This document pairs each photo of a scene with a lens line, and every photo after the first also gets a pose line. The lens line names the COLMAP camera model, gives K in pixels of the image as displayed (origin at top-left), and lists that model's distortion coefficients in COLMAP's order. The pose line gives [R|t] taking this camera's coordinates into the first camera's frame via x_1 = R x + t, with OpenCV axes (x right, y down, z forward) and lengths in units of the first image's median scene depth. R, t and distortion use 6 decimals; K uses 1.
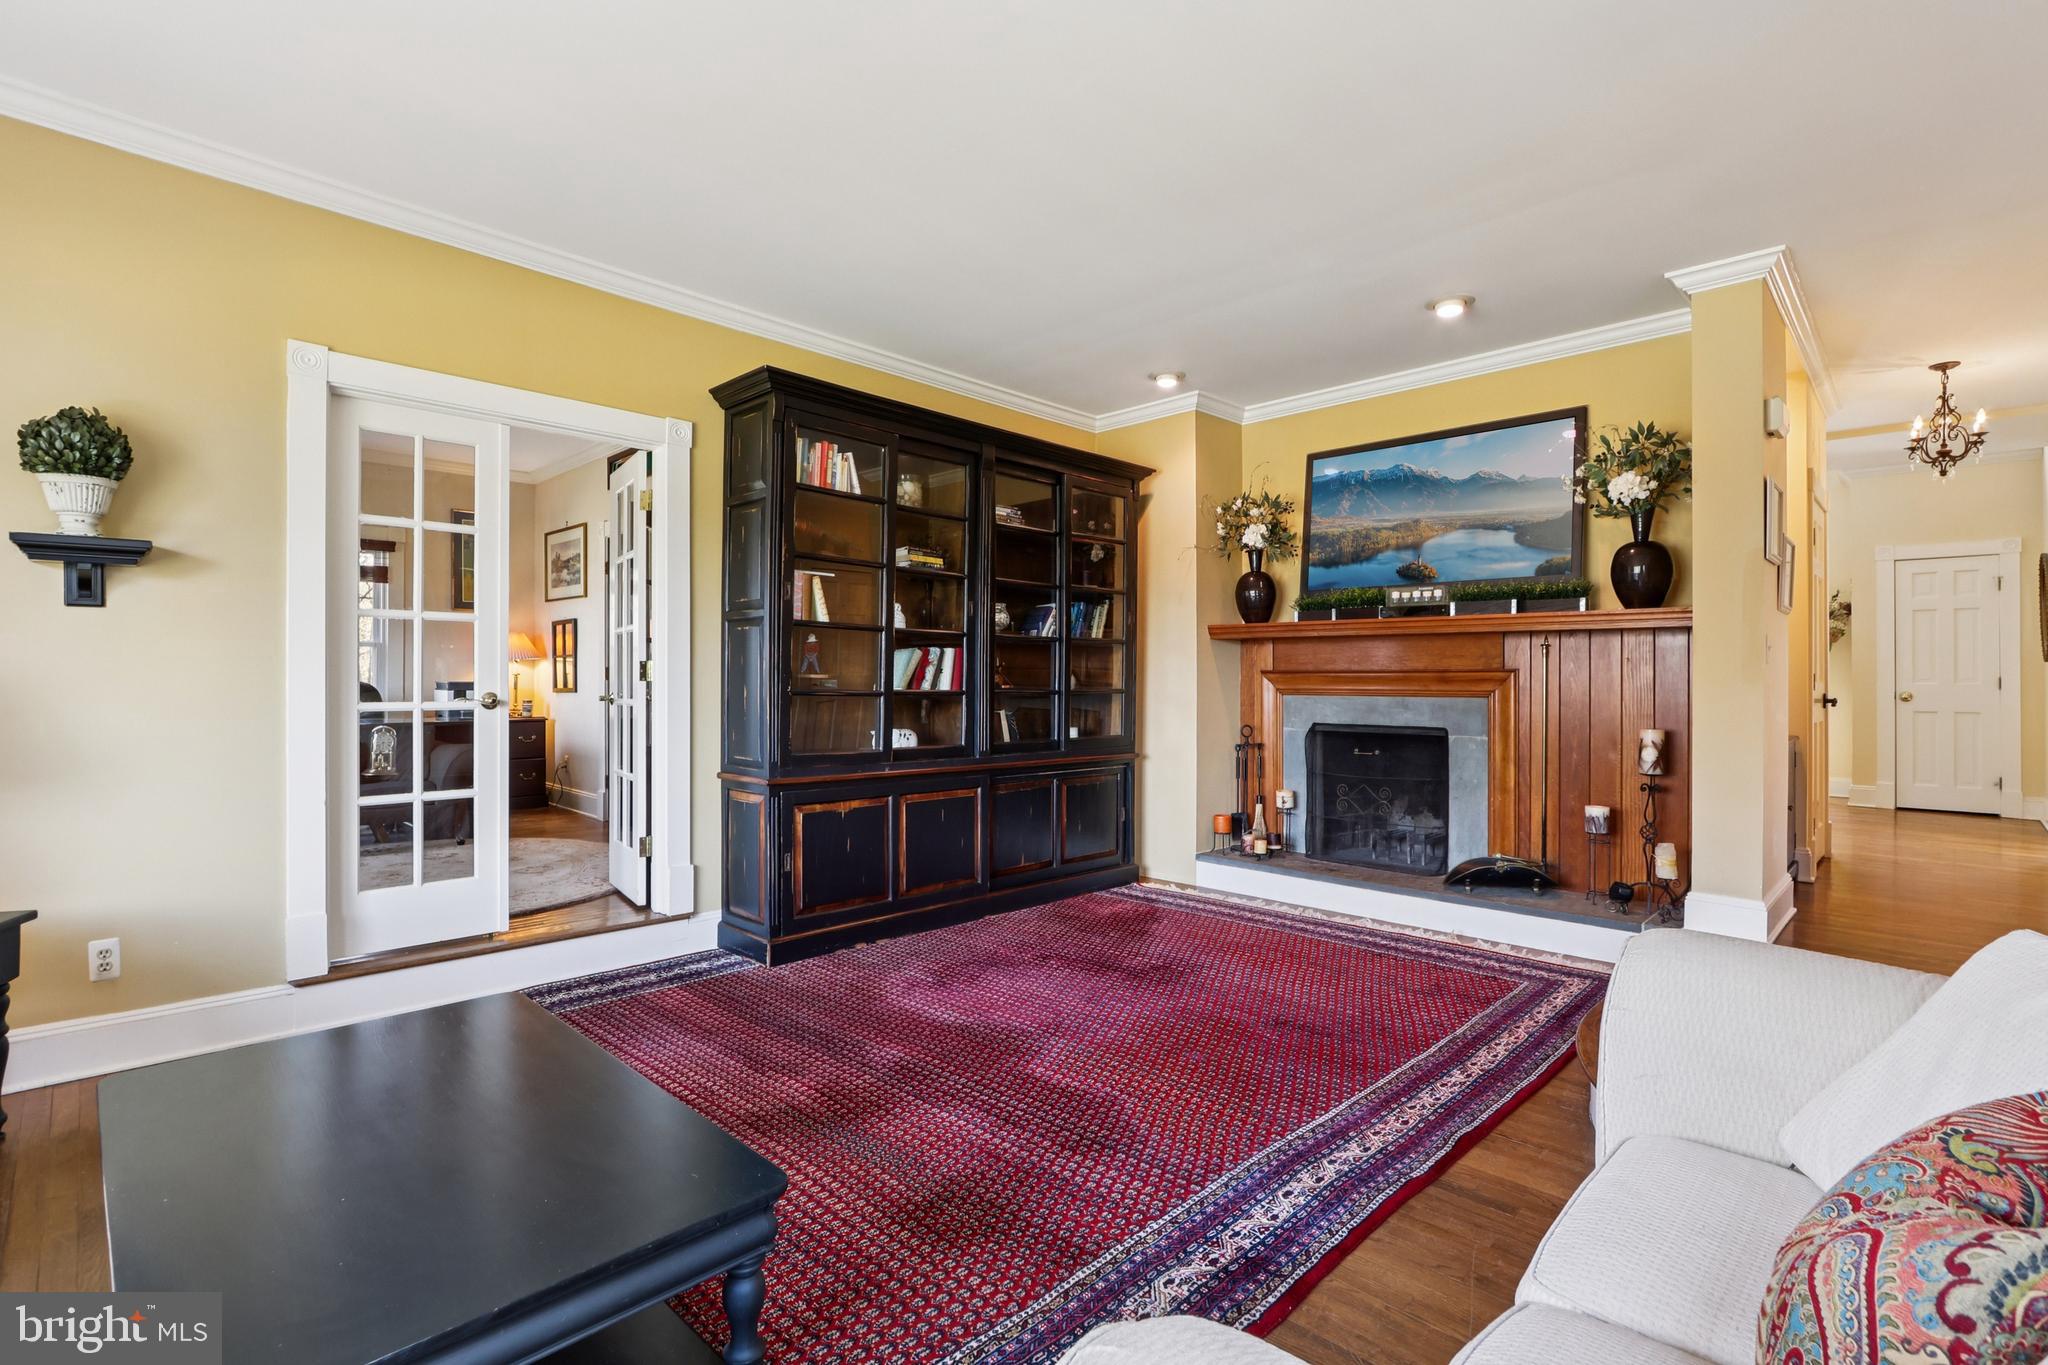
lens RADIAL K [[947.5, 0, 1032.8], [0, 947.5, 687.1], [0, 0, 1]] dist [-0.017977, 0.005873]
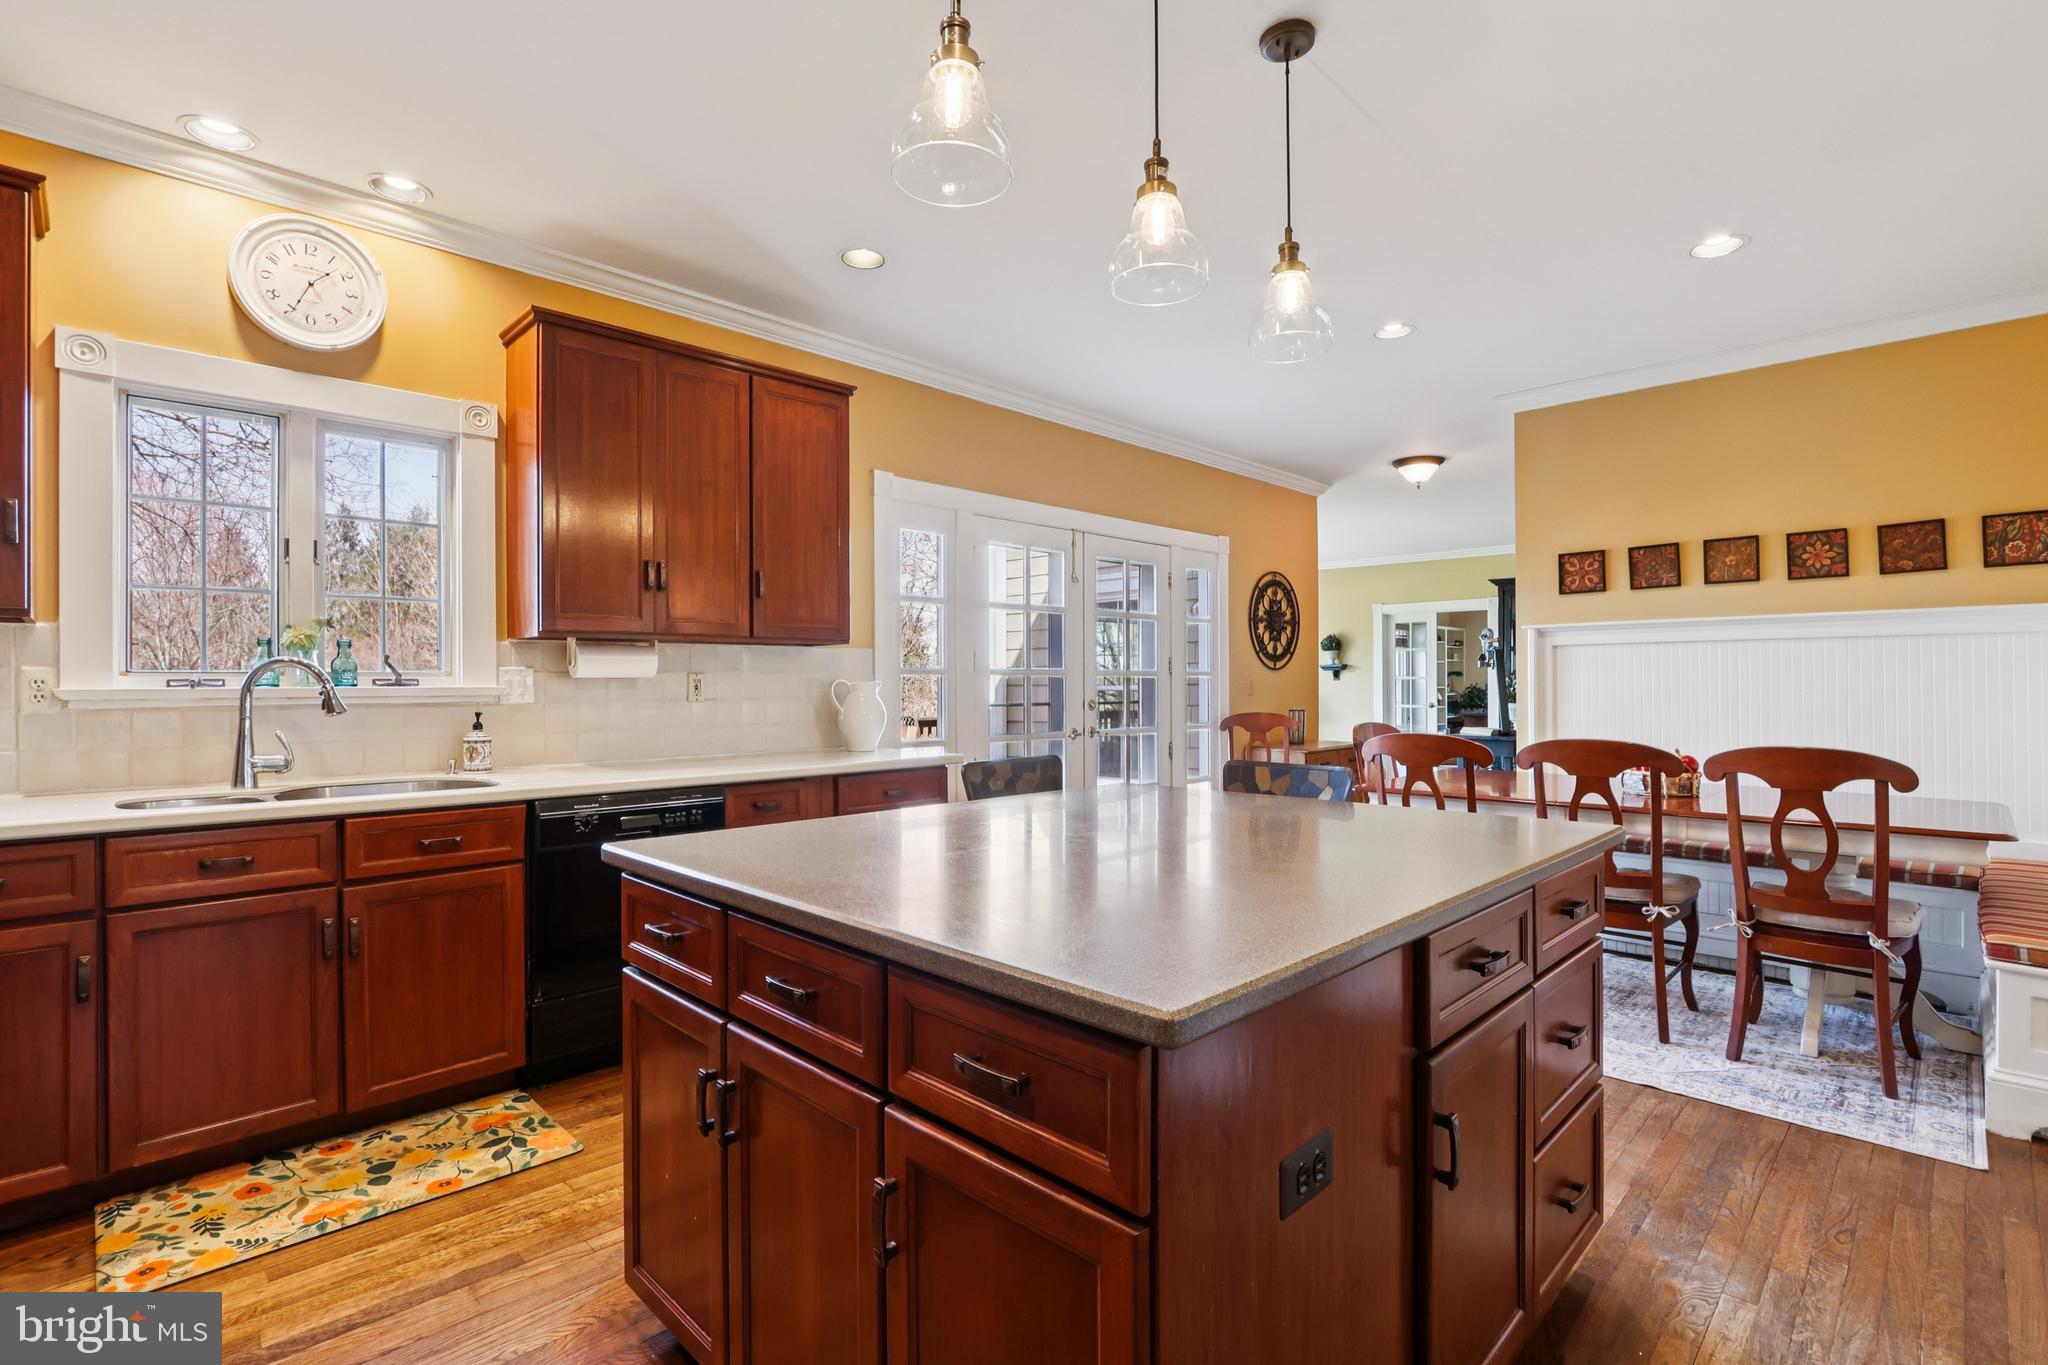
lens RADIAL K [[947.5, 0, 1016.5], [0, 947.5, 677.0], [0, 0, 1]] dist [-0.017977, 0.005873]
pose [[-0.008678, -0.009136, -0.999921, 2.646734], [-0.007386, 0.999932, -0.009072, -0.043125], [0.999935, 0.007307, -0.008745, -0.320994]]
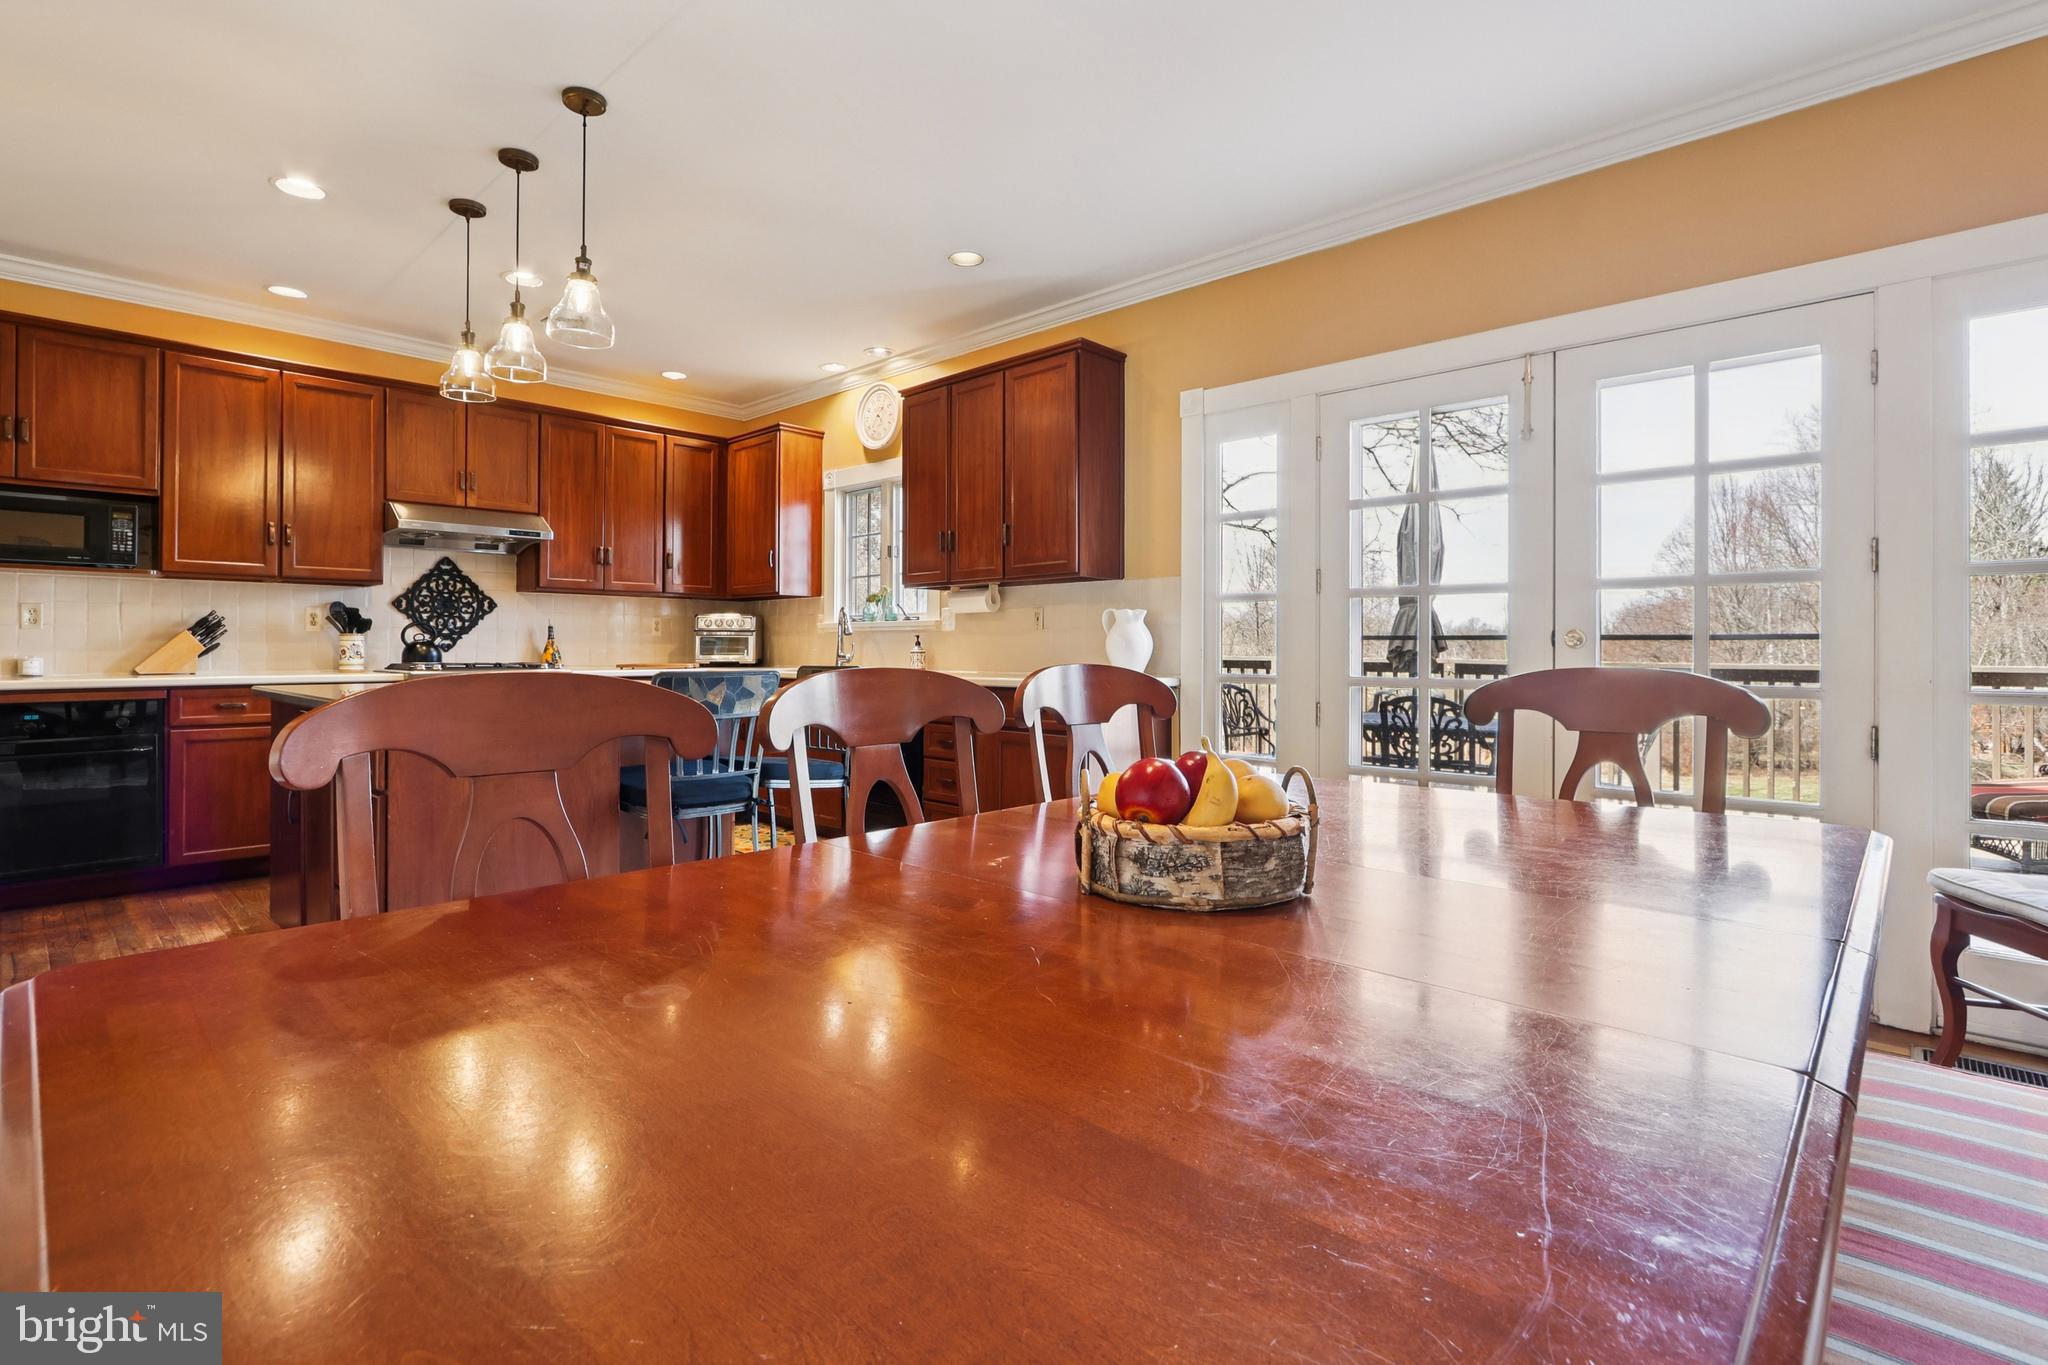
lens RADIAL K [[947.5, 0, 1036.9], [0, 947.5, 683.4], [0, 0, 1]] dist [-0.017977, 0.005873]
pose [[-0.998910, -0.003568, -0.046548, 1.649928], [-0.005514, 0.999113, 0.041736, -0.002369], [0.046358, 0.041947, -0.998044, 0.693095]]
